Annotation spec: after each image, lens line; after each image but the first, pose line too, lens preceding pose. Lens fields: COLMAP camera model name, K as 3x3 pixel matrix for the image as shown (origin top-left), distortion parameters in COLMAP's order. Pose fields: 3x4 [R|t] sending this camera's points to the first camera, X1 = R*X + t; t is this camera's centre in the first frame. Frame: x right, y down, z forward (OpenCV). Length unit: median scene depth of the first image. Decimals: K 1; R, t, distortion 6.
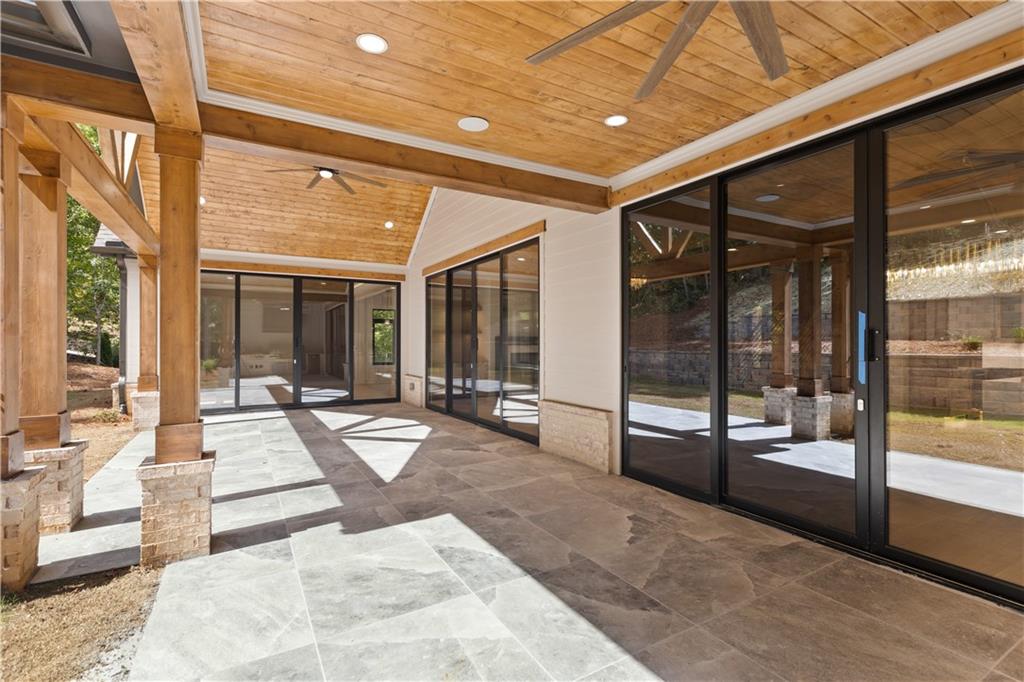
lens RADIAL K [[469.4, 0, 504.8], [0, 469.4, 339.8], [0, 0, 1]] dist [0.002012, 0.000541]
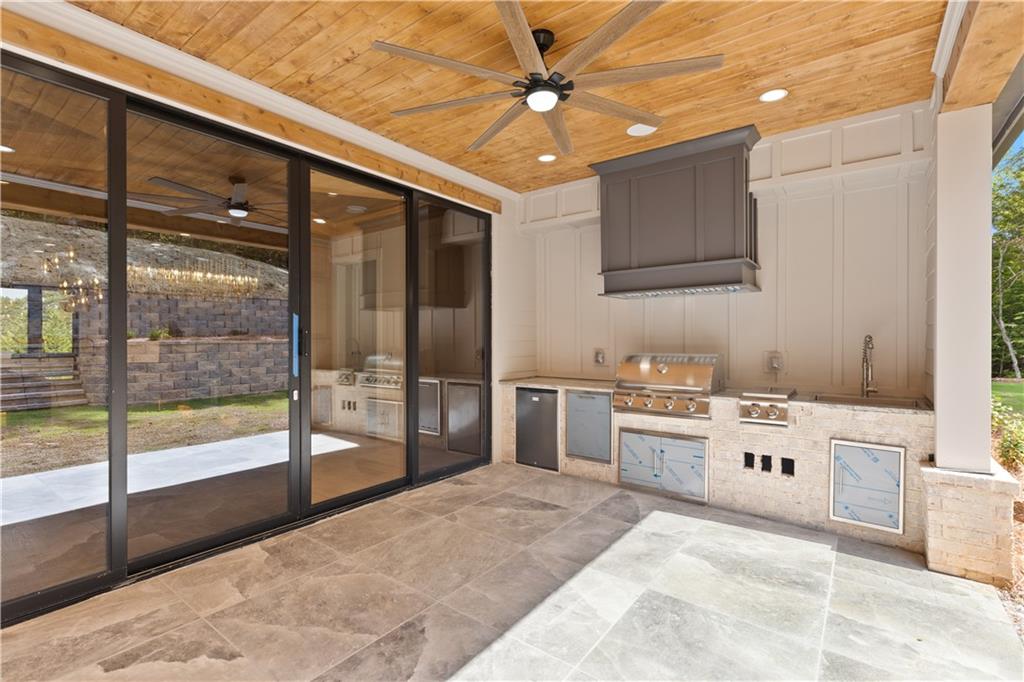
lens RADIAL K [[469.4, 0, 504.8], [0, 469.4, 339.8], [0, 0, 1]] dist [0.002012, 0.000541]
pose [[-0.394000, 0.000469, 0.919110, -0.409329], [-0.003807, 0.999990, -0.002142, 0.003528], [-0.919103, -0.004343, -0.393994, 0.814362]]
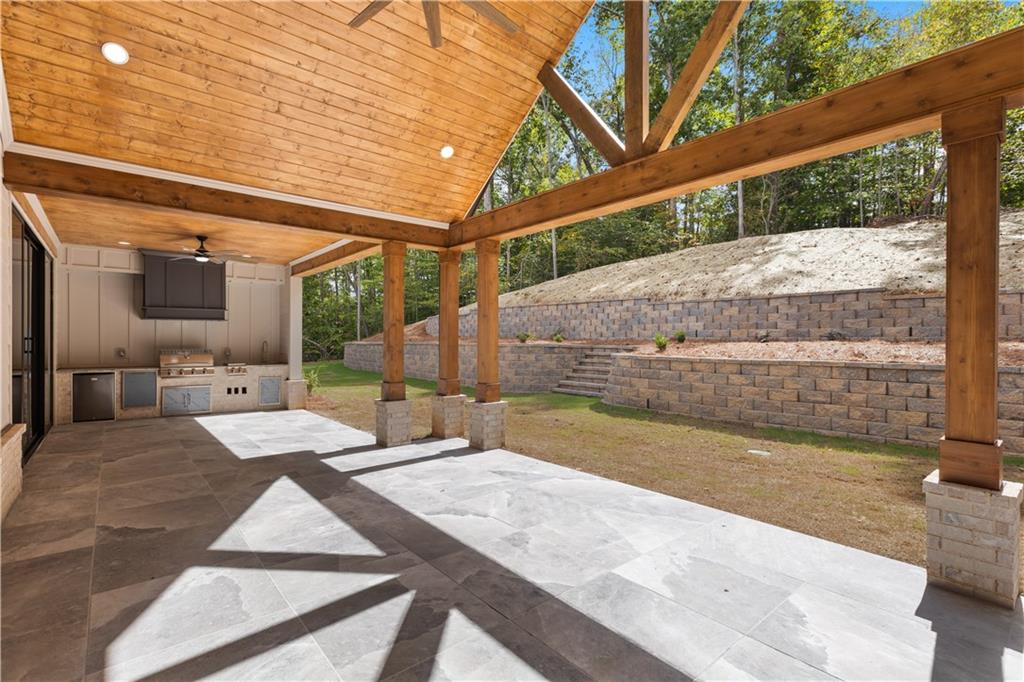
lens RADIAL K [[474.7, 0, 507.8], [0, 474.7, 341.1], [0, 0, 1]] dist [0.002390, 0.000315]
pose [[-0.983870, -0.002424, -0.178867, -0.706242], [-0.001589, 0.999987, -0.004808, 0.001498], [0.178876, -0.004446, -0.983862, 2.746034]]
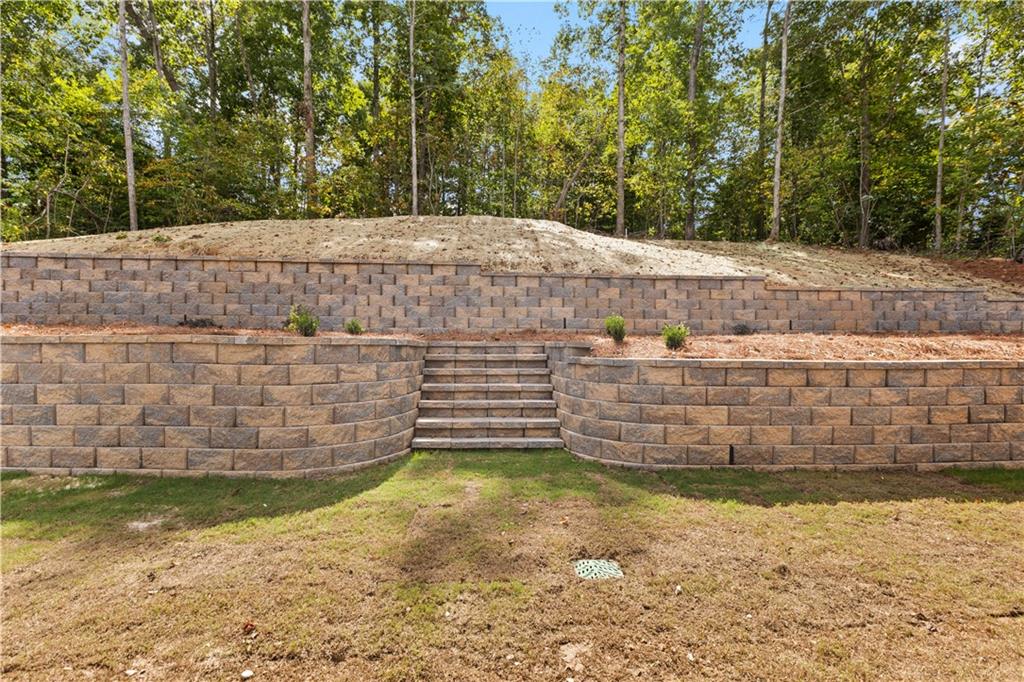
lens RADIAL K [[469.4, 0, 504.8], [0, 469.4, 339.8], [0, 0, 1]] dist [0.002012, 0.000541]
pose [[-0.475838, -0.001374, -0.879532, -0.478240], [0.001830, 0.999995, -0.002553, 0.014600], [0.879531, -0.002825, -0.475833, 0.244841]]
